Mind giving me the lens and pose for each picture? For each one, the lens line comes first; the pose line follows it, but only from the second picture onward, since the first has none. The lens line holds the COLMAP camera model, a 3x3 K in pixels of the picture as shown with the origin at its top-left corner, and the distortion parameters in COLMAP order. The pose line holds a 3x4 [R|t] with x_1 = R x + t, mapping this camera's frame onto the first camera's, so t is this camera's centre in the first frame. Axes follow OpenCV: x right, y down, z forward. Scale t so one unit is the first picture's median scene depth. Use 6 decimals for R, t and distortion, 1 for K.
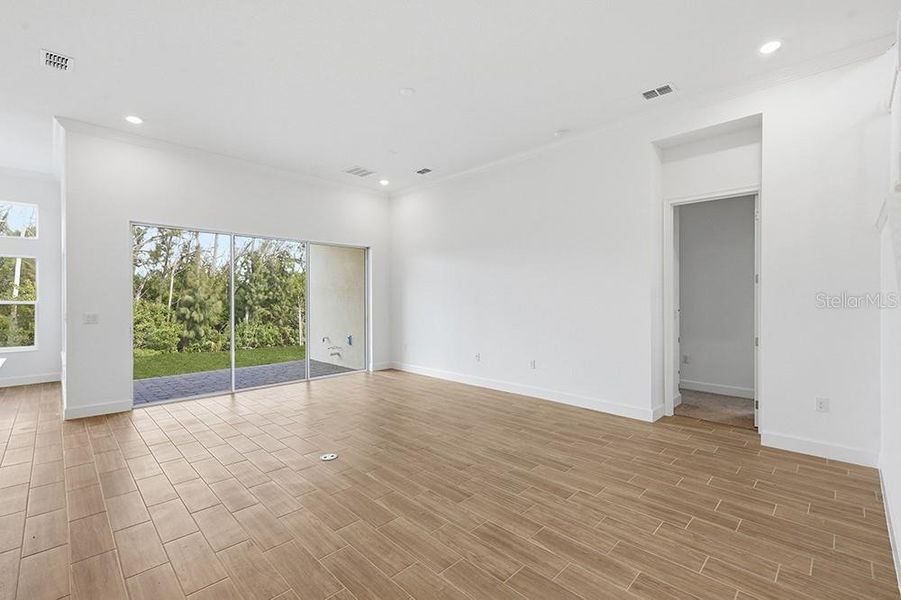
lens RADIAL K [[391.8, 0, 457.1], [0, 391.8, 299.8], [0, 0, 1]] dist [0.004094, 0.000372]
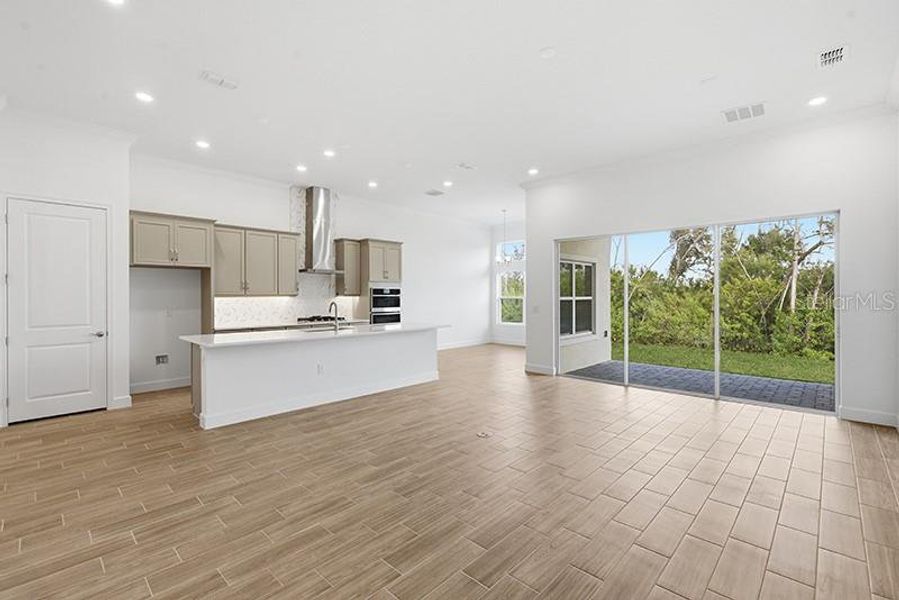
lens RADIAL K [[399.6, 0, 451.7], [0, 399.6, 295.1], [0, 0, 1]] dist [-0.009054, 0.000680]
pose [[0.016731, 0.000772, -0.999860, 1.015173], [-0.004881, 0.999988, 0.000691, -0.005426], [0.999848, 0.004869, 0.016735, 1.078603]]
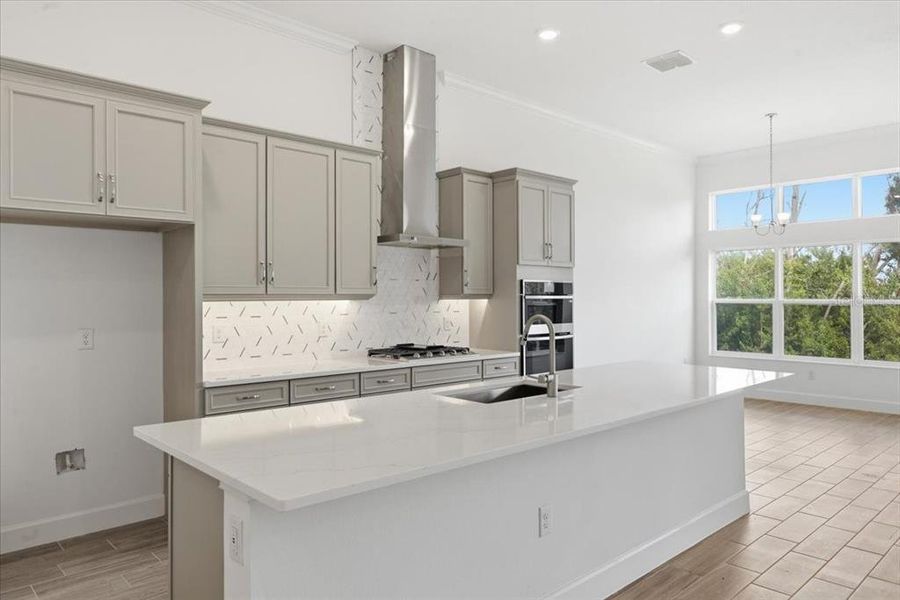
lens RADIAL K [[615.5, 0, 446.3], [0, 615.5, 292.7], [0, 0, 1]] dist [-0.011746, -0.003435]
pose [[-0.043309, -0.006540, -0.999040, 0.112151], [-0.004586, 0.999969, -0.006347, 0.001219], [0.999051, 0.004306, -0.043337, 0.407287]]
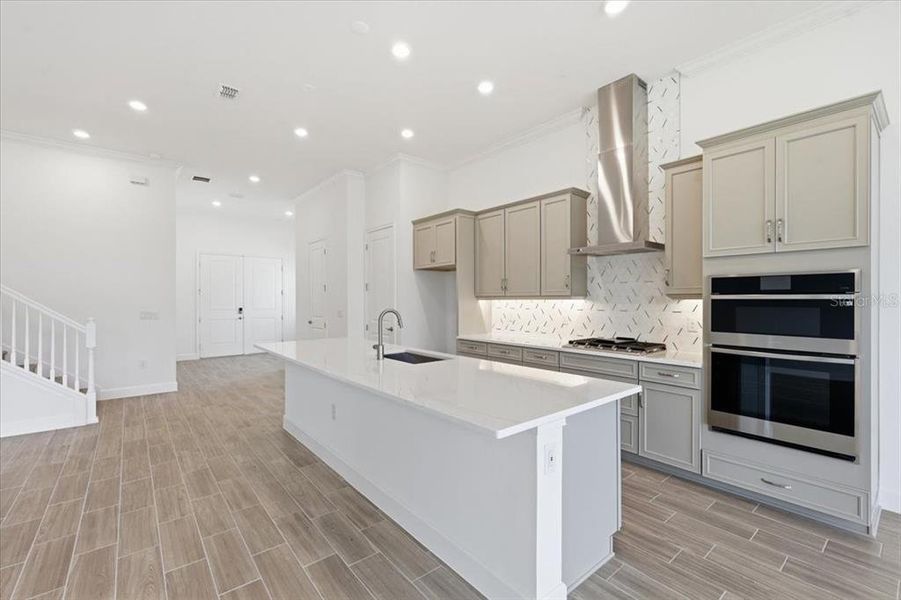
lens RADIAL K [[391.8, 0, 449.8], [0, 391.8, 298.3], [0, 0, 1]] dist [0.004094, 0.000372]
pose [[-0.994297, 0.002577, 0.106615, -1.261798], [0.003225, 0.999977, 0.005901, -0.003017], [-0.106597, 0.006211, -0.994283, 1.612661]]
